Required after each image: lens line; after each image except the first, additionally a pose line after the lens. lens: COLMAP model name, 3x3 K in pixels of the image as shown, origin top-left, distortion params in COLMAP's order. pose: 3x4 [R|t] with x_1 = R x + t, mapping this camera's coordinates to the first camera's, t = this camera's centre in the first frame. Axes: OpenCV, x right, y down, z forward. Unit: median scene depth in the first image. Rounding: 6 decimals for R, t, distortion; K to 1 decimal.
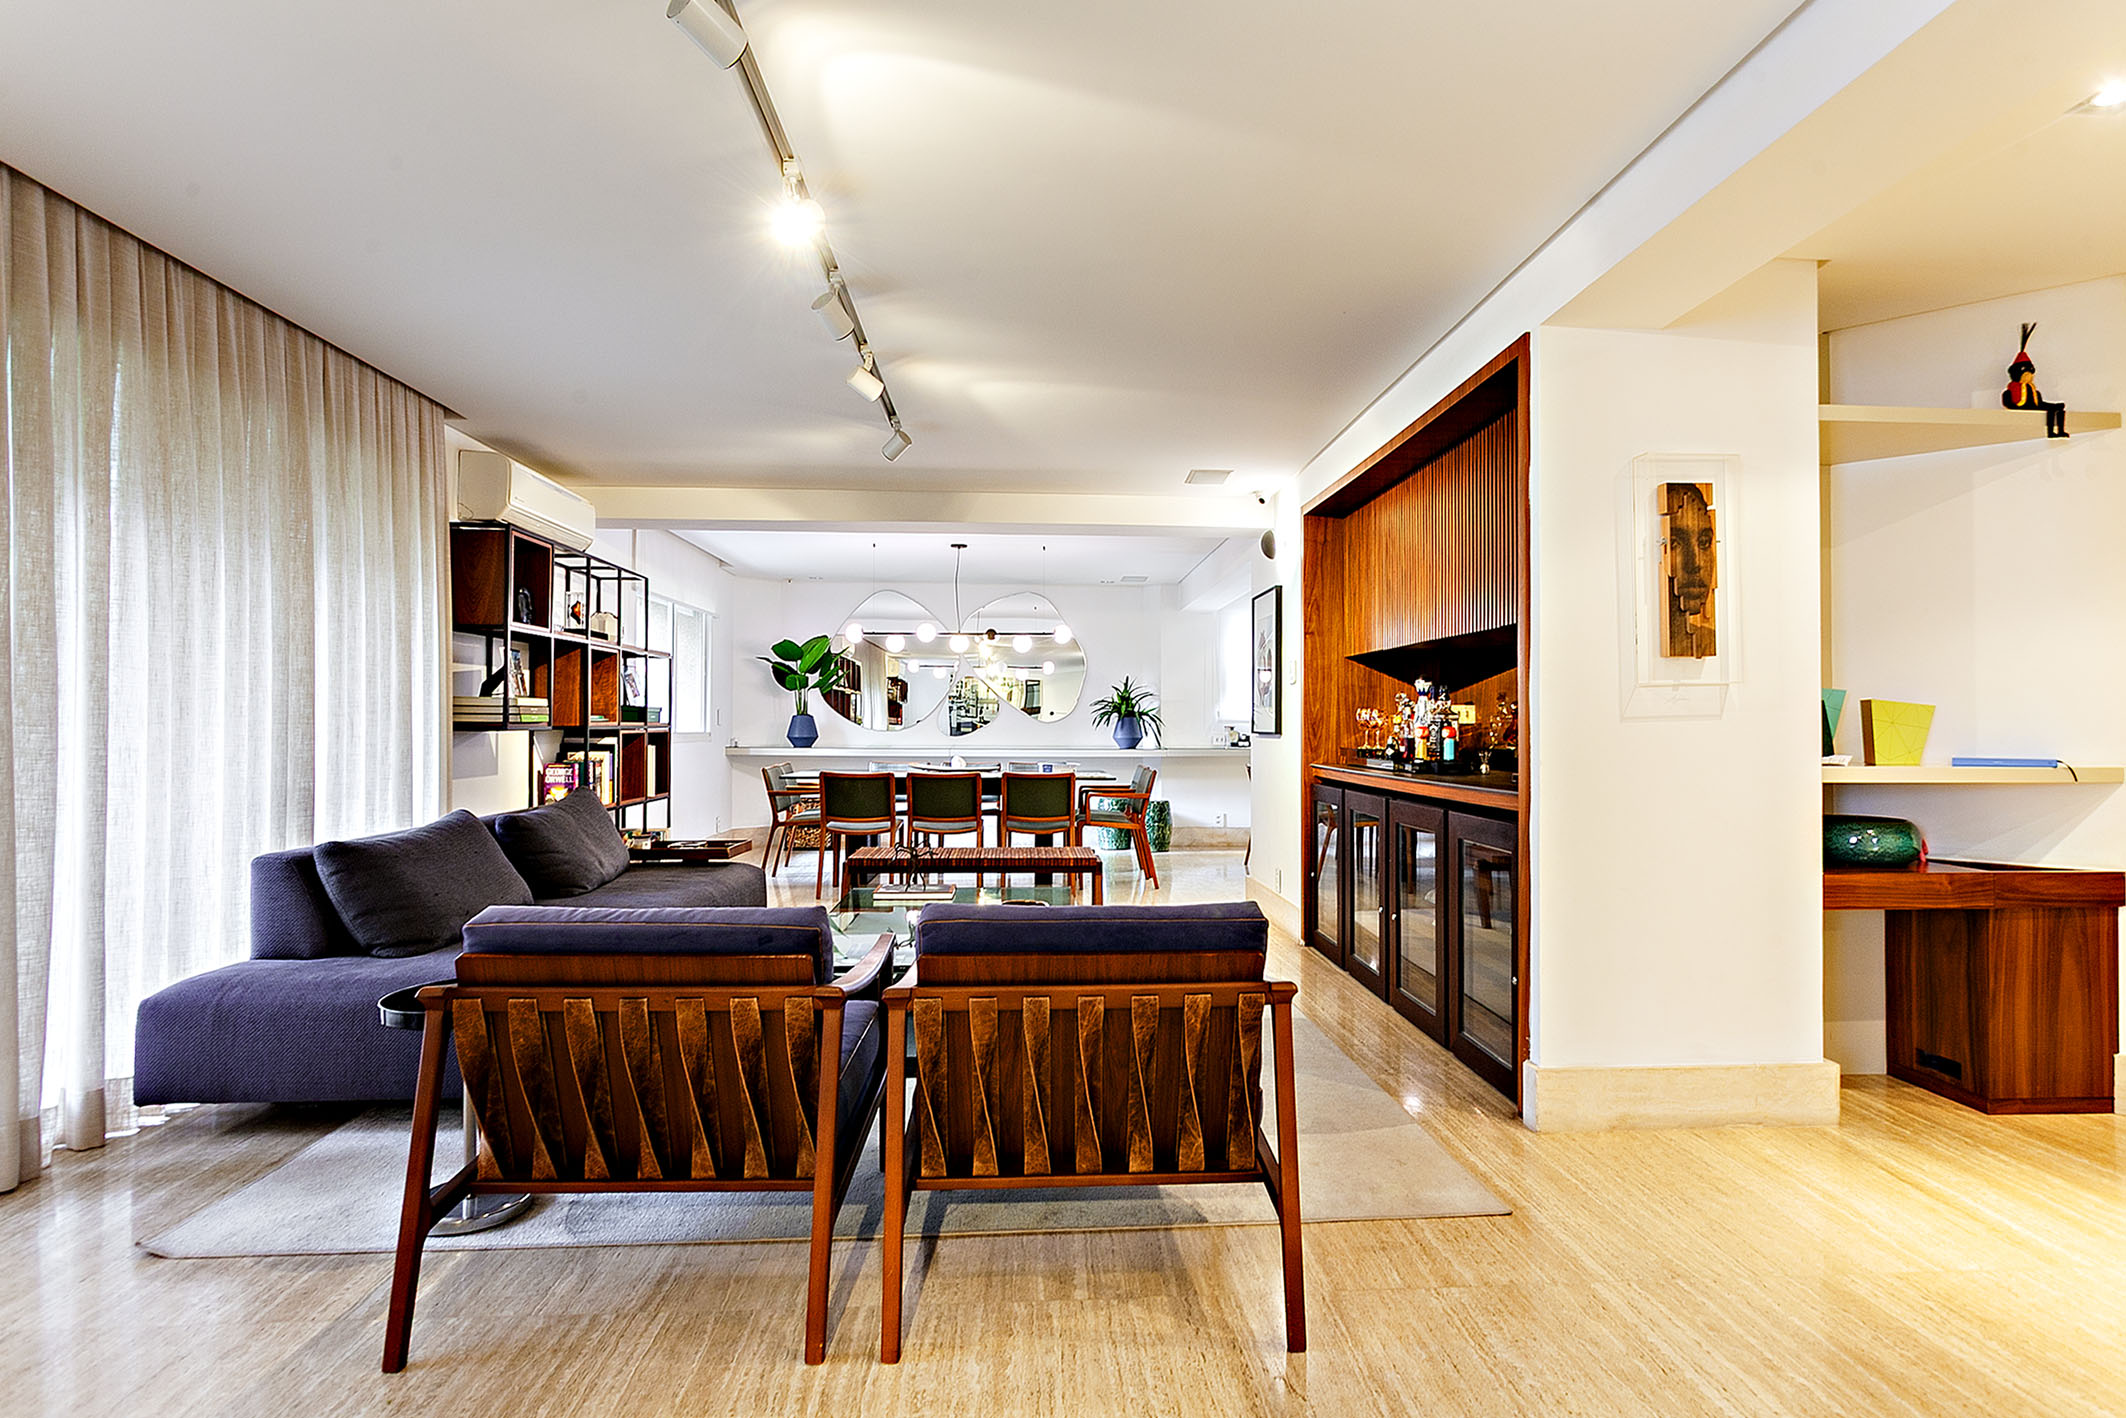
lens RADIAL K [[1066.0, 0, 1091.4], [0, 1066.0, 704.9], [0, 0, 1]] dist [-0.009563, 0.000405]
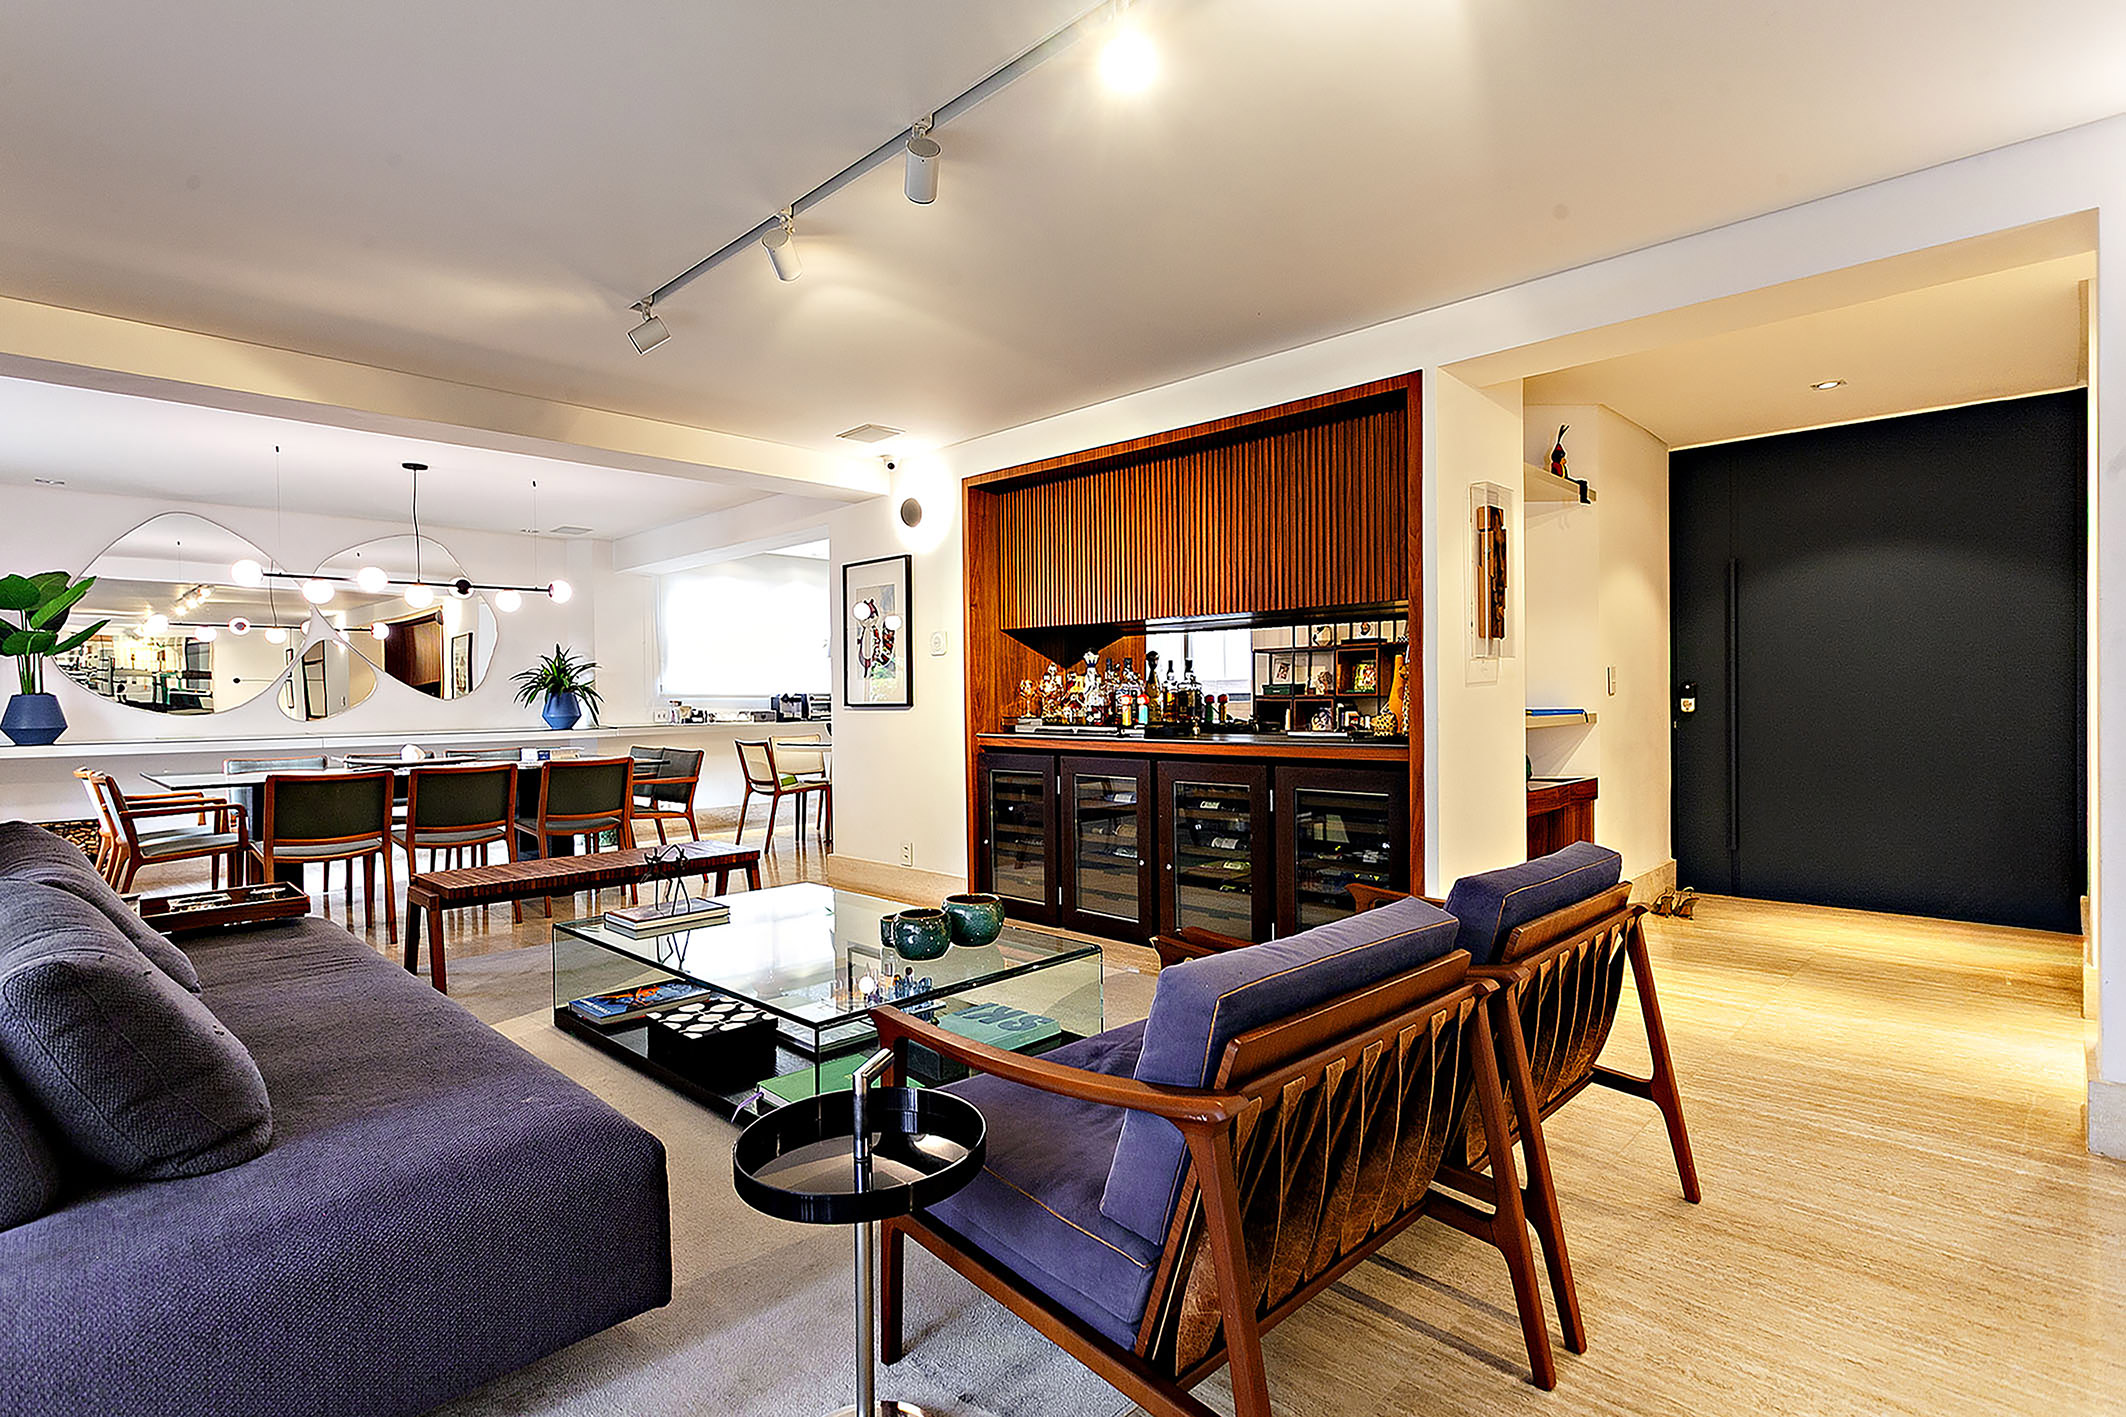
lens RADIAL K [[1034.8, 0, 1081.8], [0, 1034.8, 698.7], [0, 0, 1]] dist [0.003484, 0.000381]
pose [[0.744539, -0.014208, 0.667427, -0.355594], [0.002106, 0.999818, 0.018935, 0.002932], [-0.667575, -0.012693, 0.744434, 0.188918]]
